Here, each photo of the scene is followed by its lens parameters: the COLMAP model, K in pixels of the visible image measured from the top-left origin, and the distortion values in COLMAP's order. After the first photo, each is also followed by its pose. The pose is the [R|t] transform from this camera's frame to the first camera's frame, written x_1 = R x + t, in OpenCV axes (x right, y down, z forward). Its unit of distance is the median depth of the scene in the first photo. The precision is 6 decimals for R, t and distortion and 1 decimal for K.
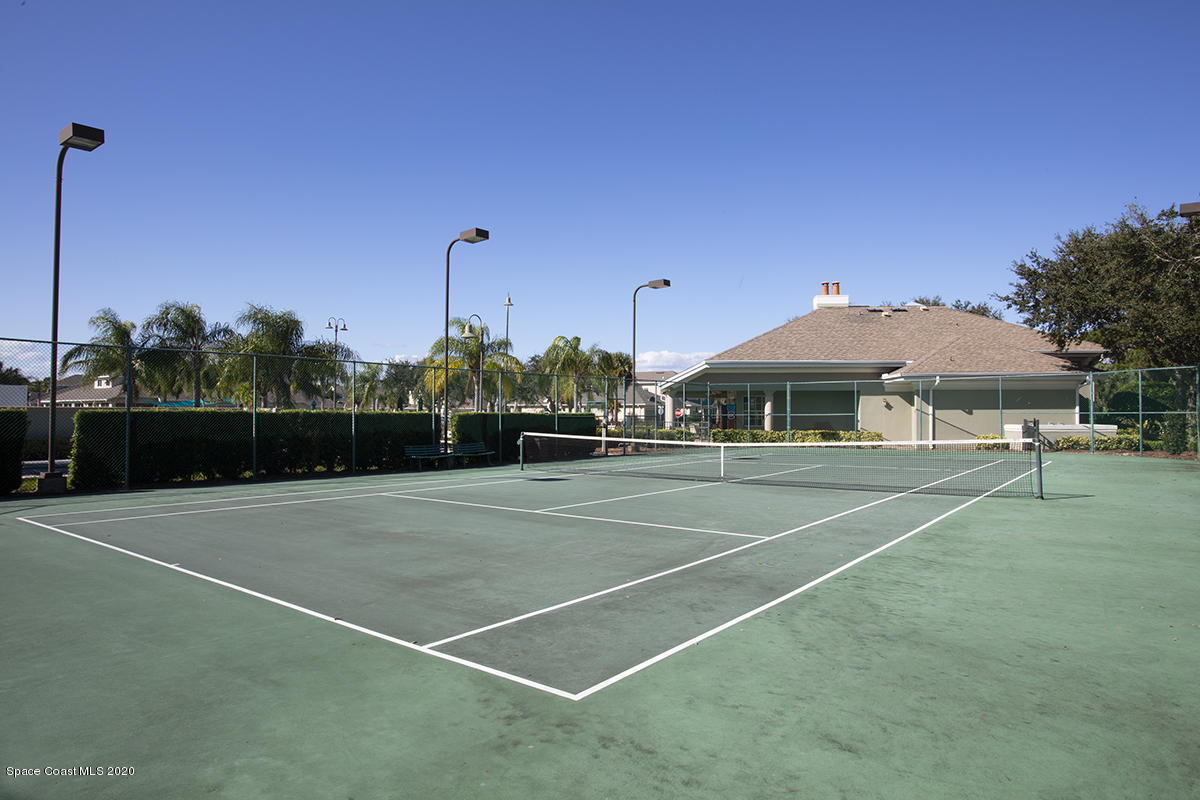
lens RADIAL K [[727.1, 0, 602.8], [0, 727.1, 401.1], [0, 0, 1]] dist [-0.030184, -0.002695]
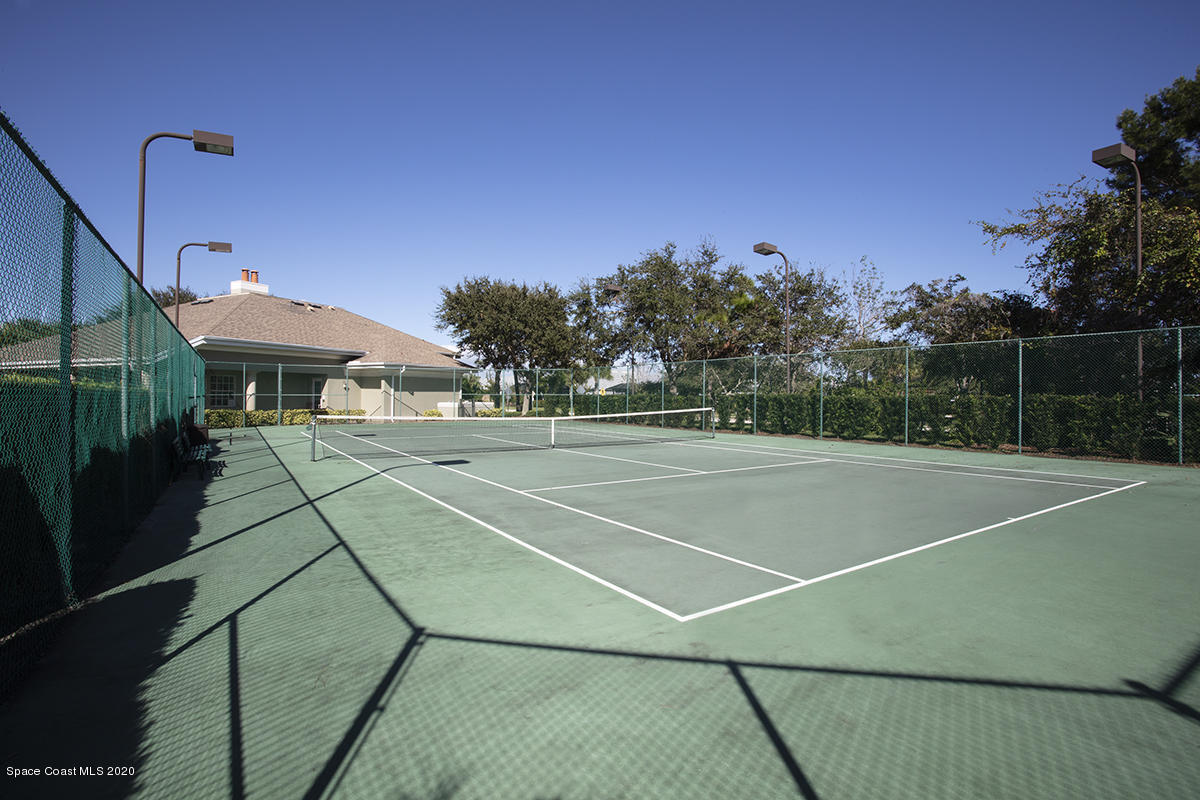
lens RADIAL K [[589.6, 0, 601.3], [0, 589.6, 398.3], [0, 0, 1]] dist [-0.004240, -0.000180]
pose [[0.389750, 0.000150, 0.920921, -0.344088], [-0.020991, 0.999742, 0.008720, 0.006458], [-0.920681, -0.022729, 0.389652, 0.243370]]
